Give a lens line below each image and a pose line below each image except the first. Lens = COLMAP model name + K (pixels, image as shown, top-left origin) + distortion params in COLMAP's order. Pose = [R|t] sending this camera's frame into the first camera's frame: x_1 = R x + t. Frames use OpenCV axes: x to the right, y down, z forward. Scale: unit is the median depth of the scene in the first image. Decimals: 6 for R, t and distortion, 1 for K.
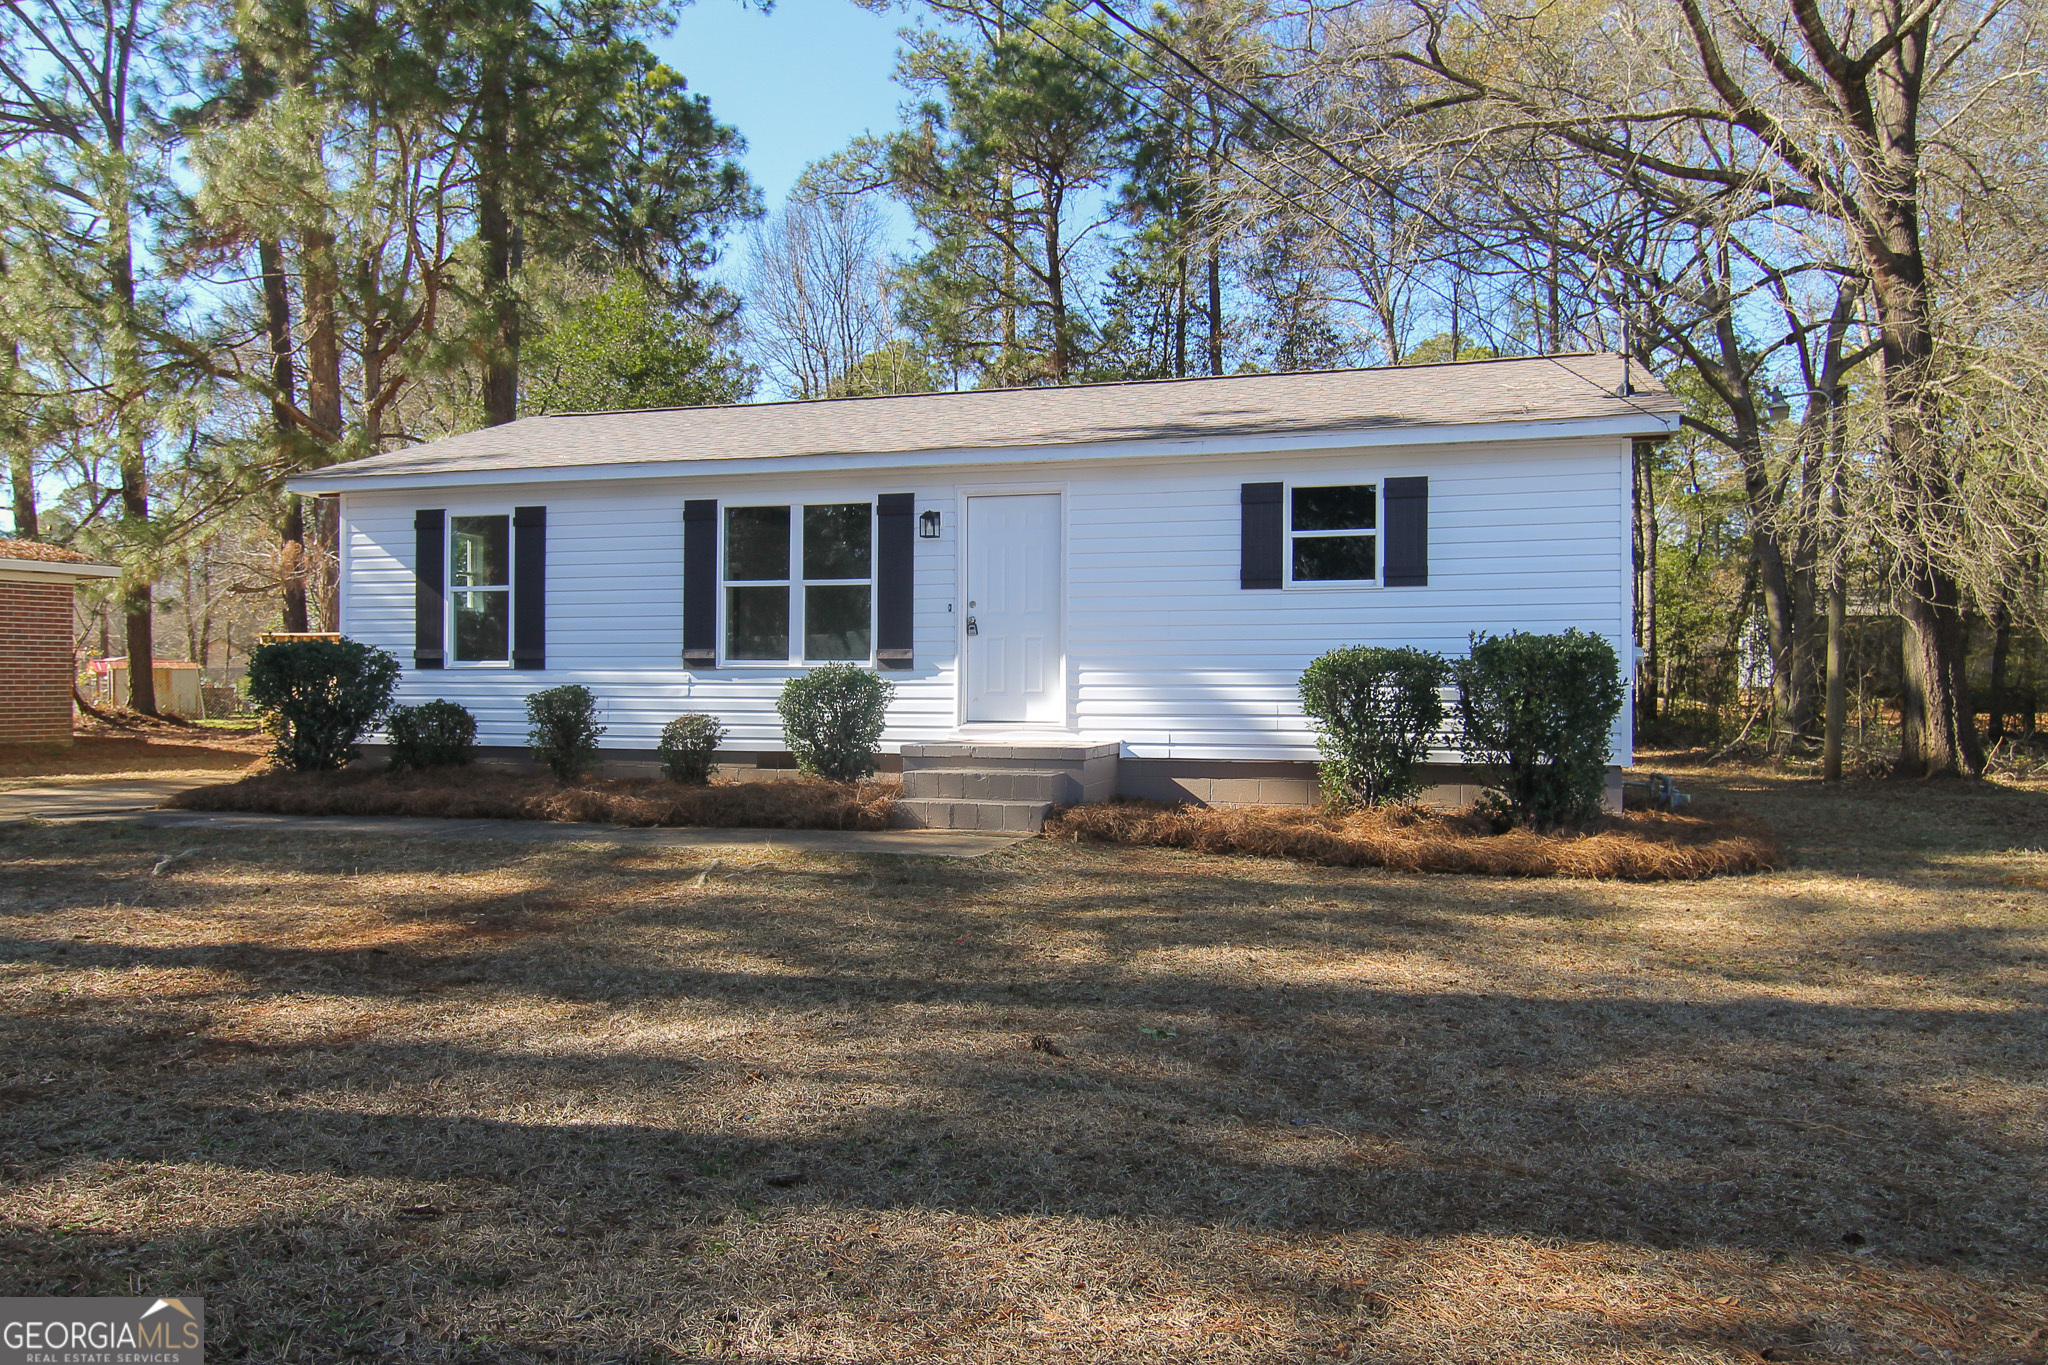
lens RADIAL K [[1469.9, 0, 1026.5], [0, 1469.9, 677.6], [0, 0, 1]] dist [-0.010565, 0.003547]
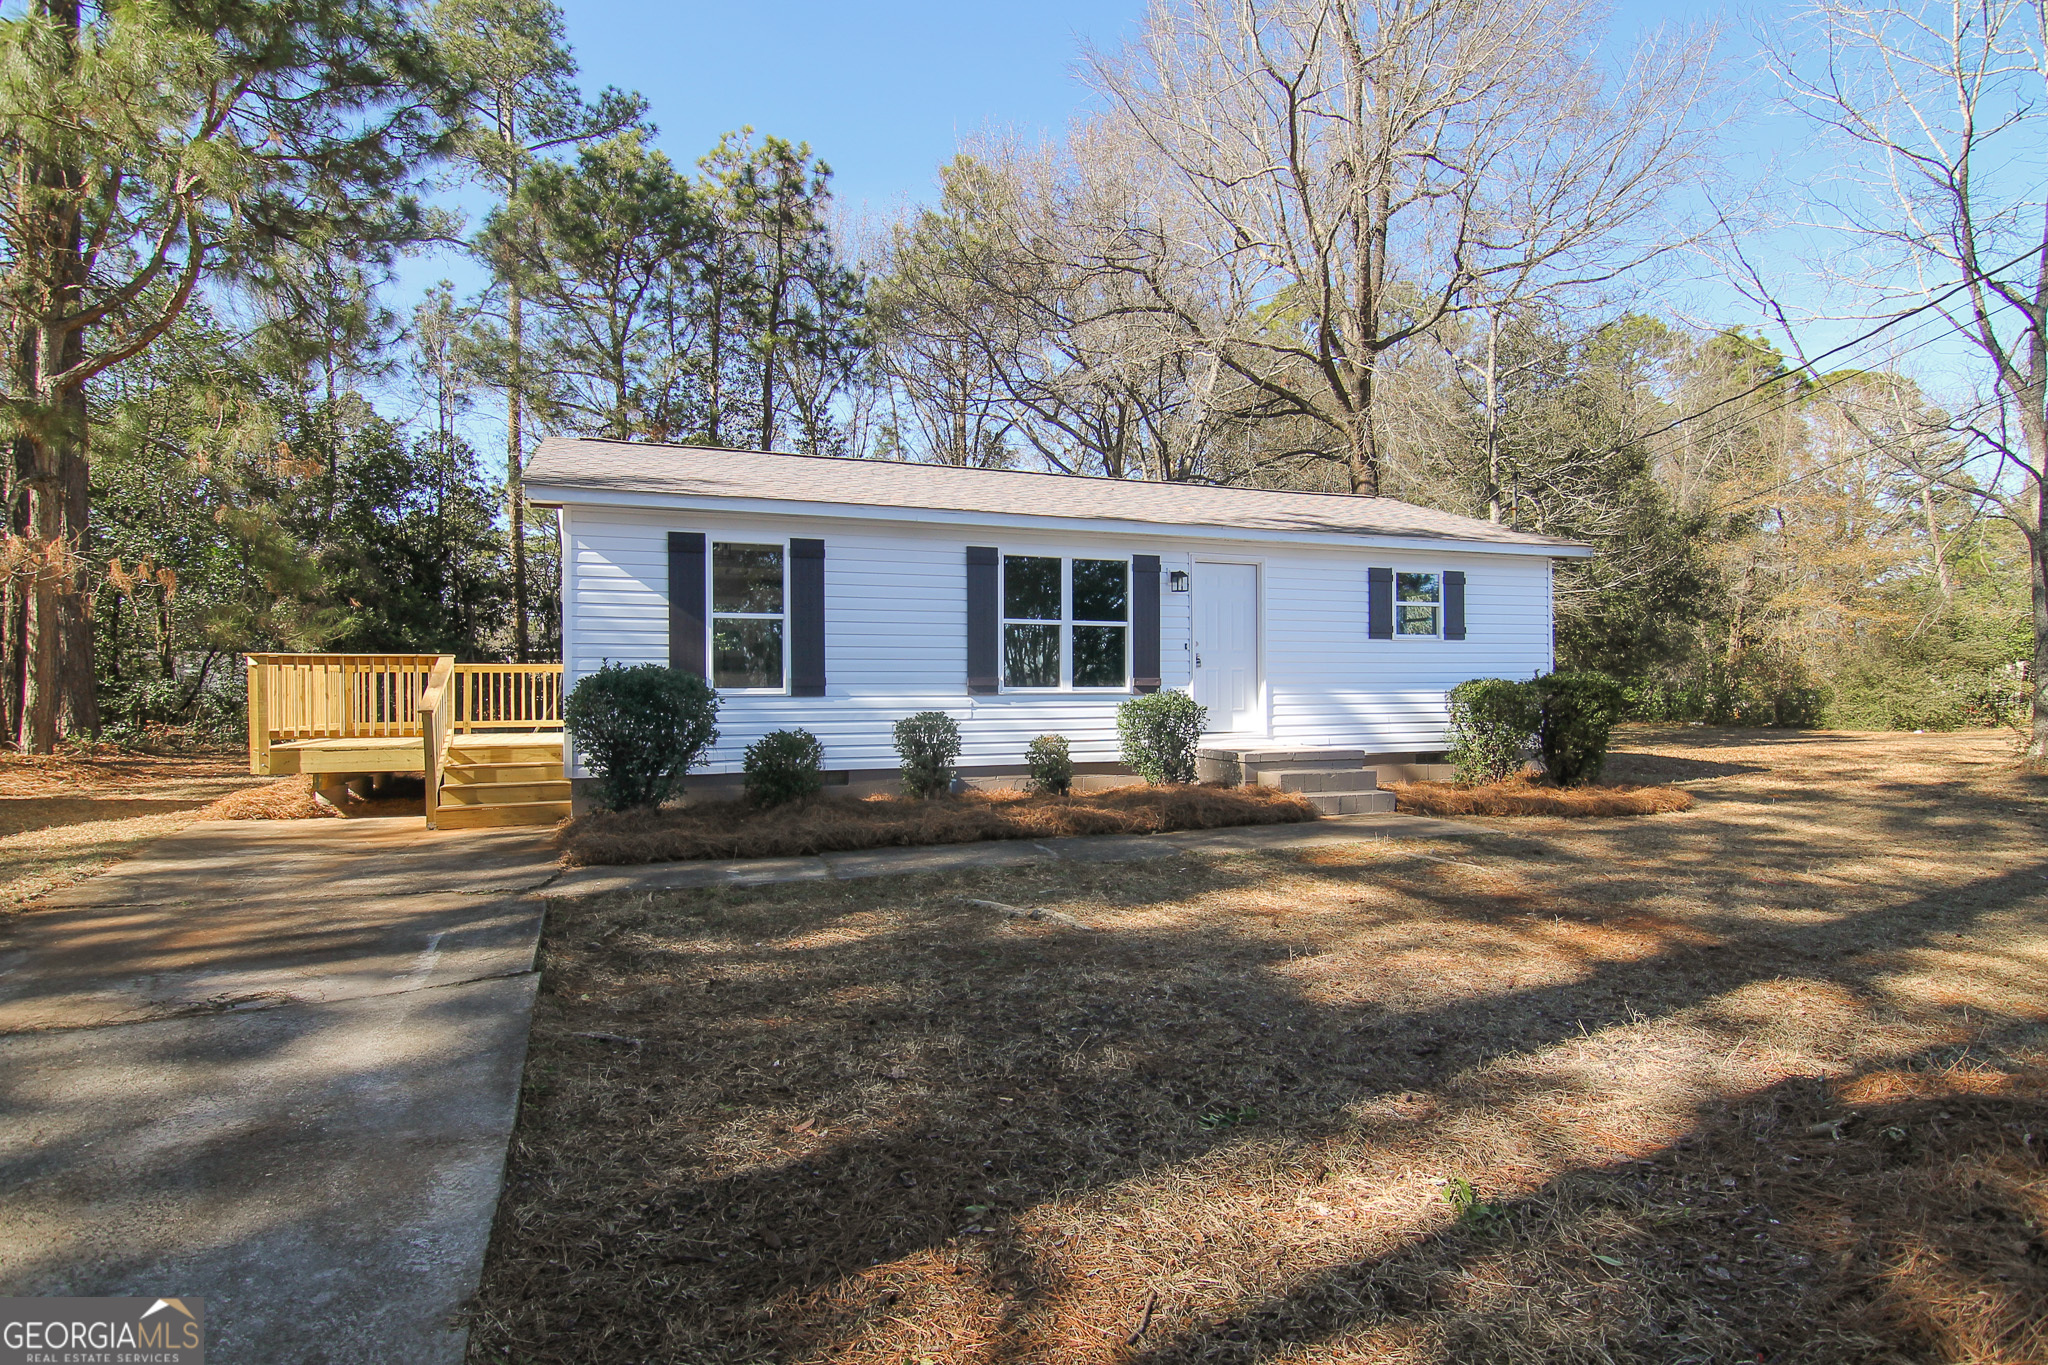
lens RADIAL K [[1051.3, 0, 1028.1], [0, 1051.3, 688.3], [0, 0, 1]] dist [-0.012571, -0.003922]
pose [[0.792102, -0.005950, 0.610359, -0.718943], [0.003258, 0.999979, 0.005520, -0.015638], [-0.610380, -0.002384, 0.792105, 0.340319]]
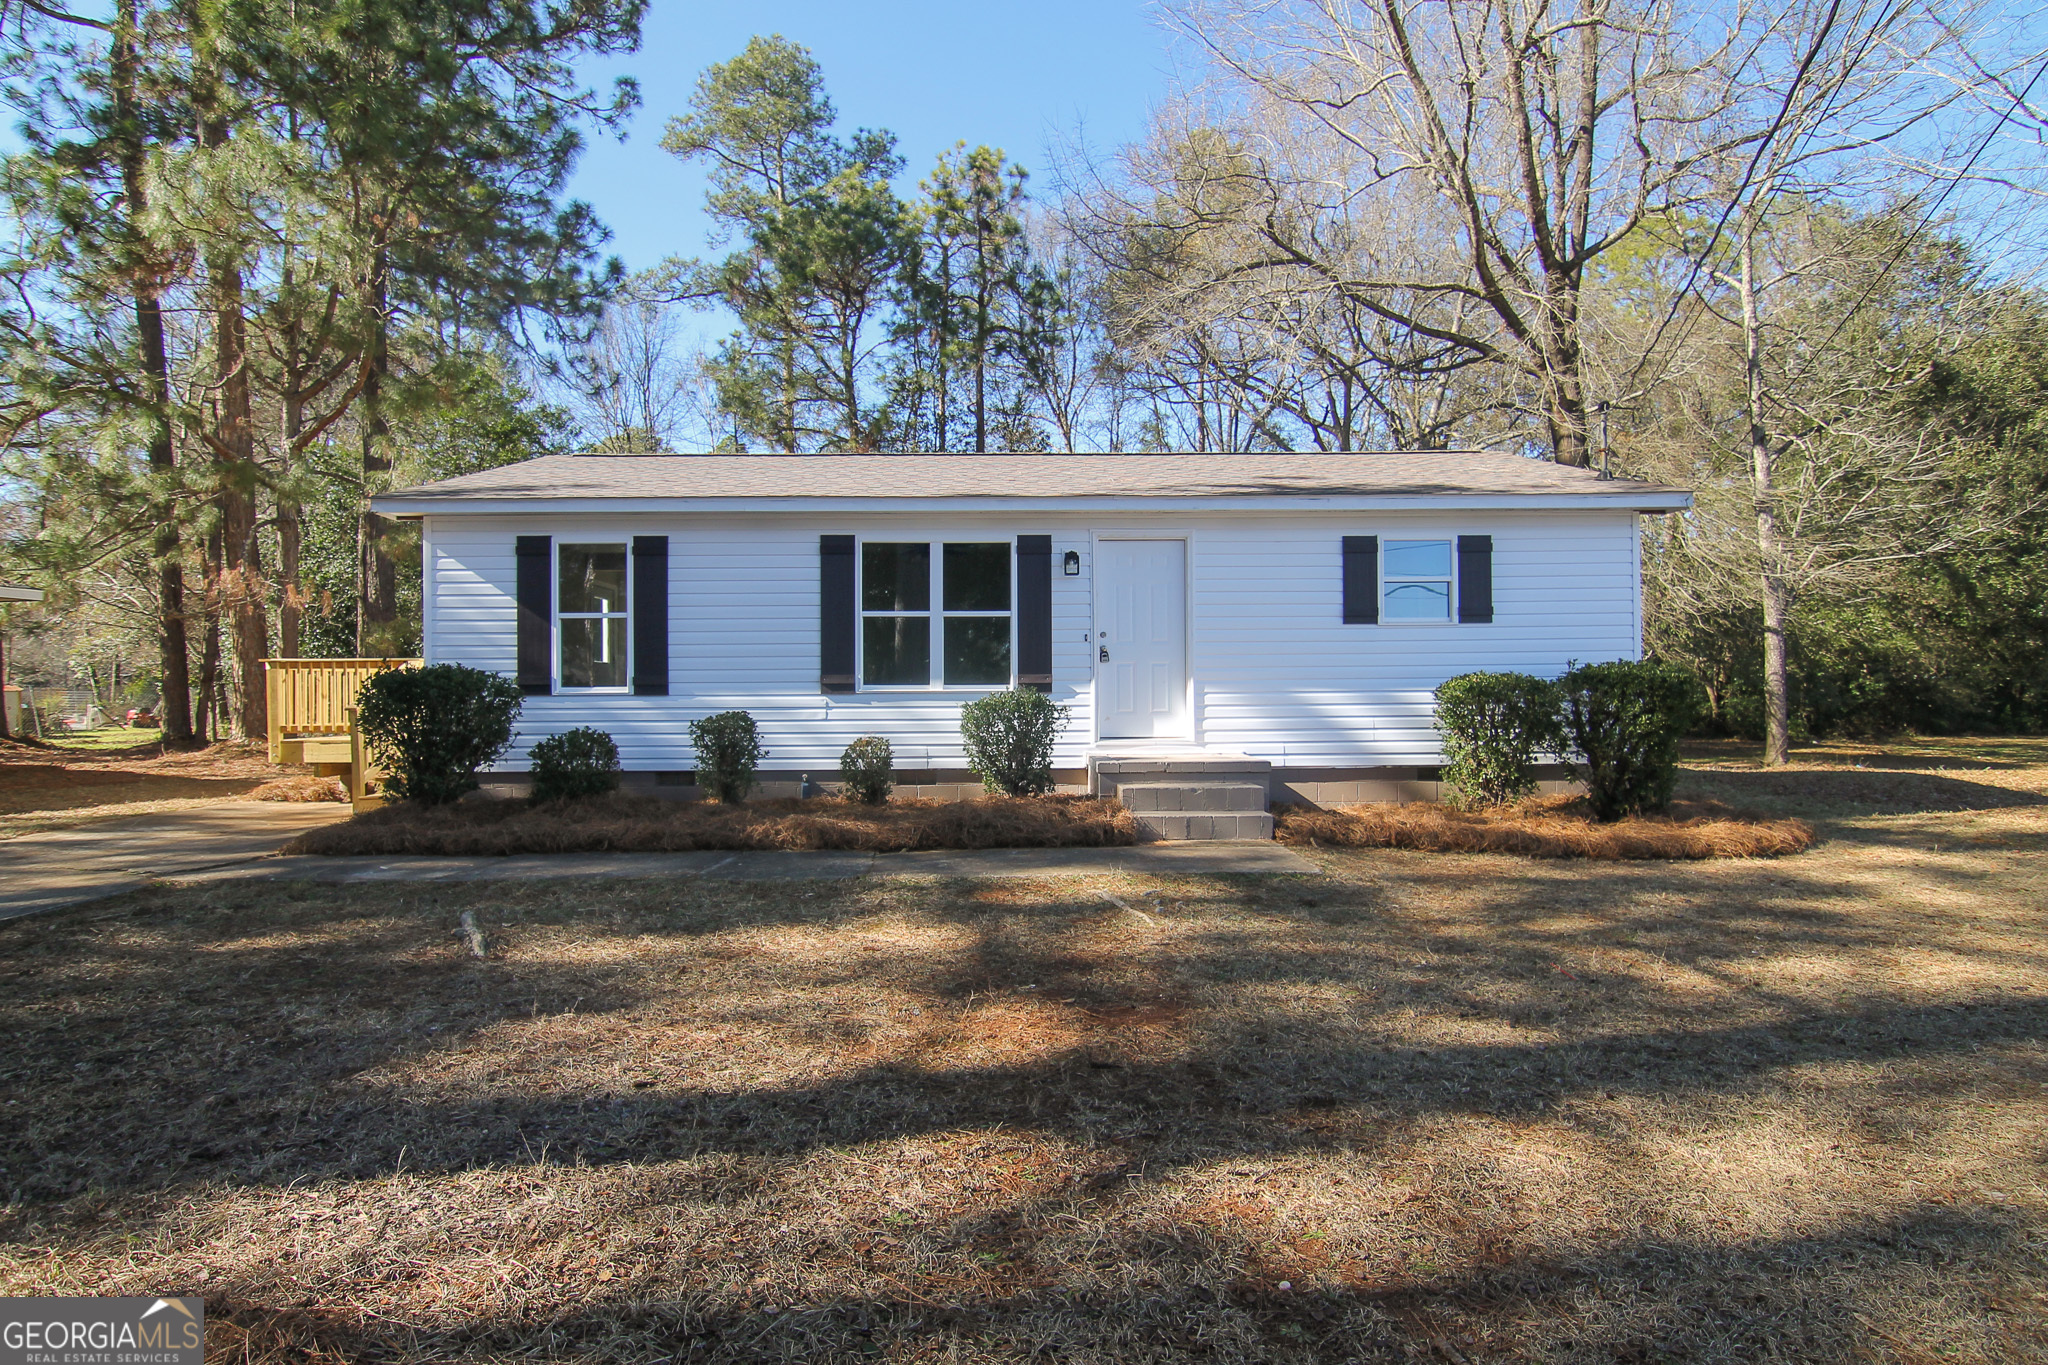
lens RADIAL K [[1051.3, 0, 1027.8], [0, 1051.3, 685.5], [0, 0, 1]] dist [-0.012571, -0.003922]
pose [[0.953220, -0.006679, 0.302203, -0.332699], [0.007719, 0.999968, -0.002248, -0.009136], [-0.302178, 0.004475, 0.953241, 0.239760]]
